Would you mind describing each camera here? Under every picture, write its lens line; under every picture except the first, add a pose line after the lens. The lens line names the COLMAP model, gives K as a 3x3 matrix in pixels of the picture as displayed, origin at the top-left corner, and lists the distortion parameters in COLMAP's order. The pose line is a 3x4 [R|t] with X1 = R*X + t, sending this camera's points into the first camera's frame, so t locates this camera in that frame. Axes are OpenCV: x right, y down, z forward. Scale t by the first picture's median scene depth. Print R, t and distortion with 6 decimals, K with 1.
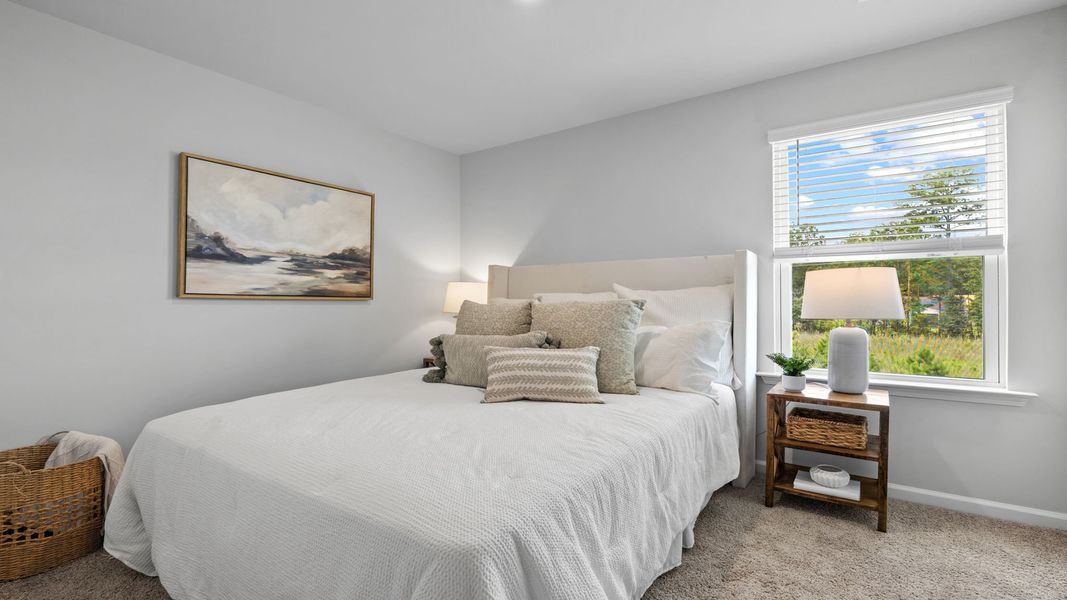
lens RADIAL K [[480.7, 0, 532.4], [0, 480.7, 298.6], [0, 0, 1]] dist [-0.014149, 0.001893]
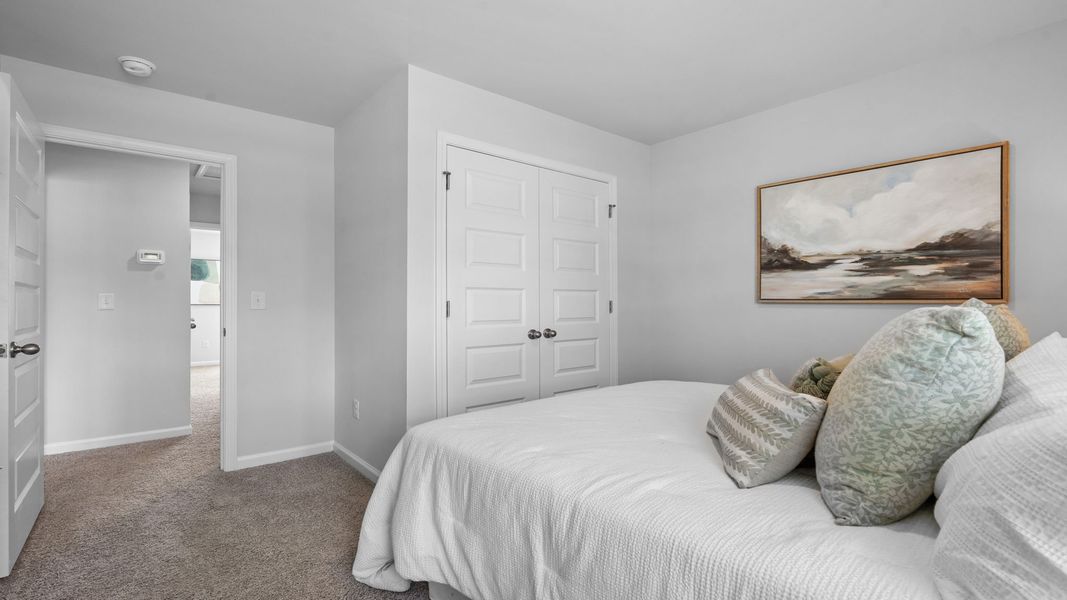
lens RADIAL K [[480.7, 0, 531.7], [0, 480.7, 296.1], [0, 0, 1]] dist [-0.014149, 0.001893]
pose [[-0.236646, -0.011955, -0.971522, 0.528893], [0.014217, 0.999775, -0.015765, -0.006512], [0.971492, -0.017543, -0.236423, 0.606664]]
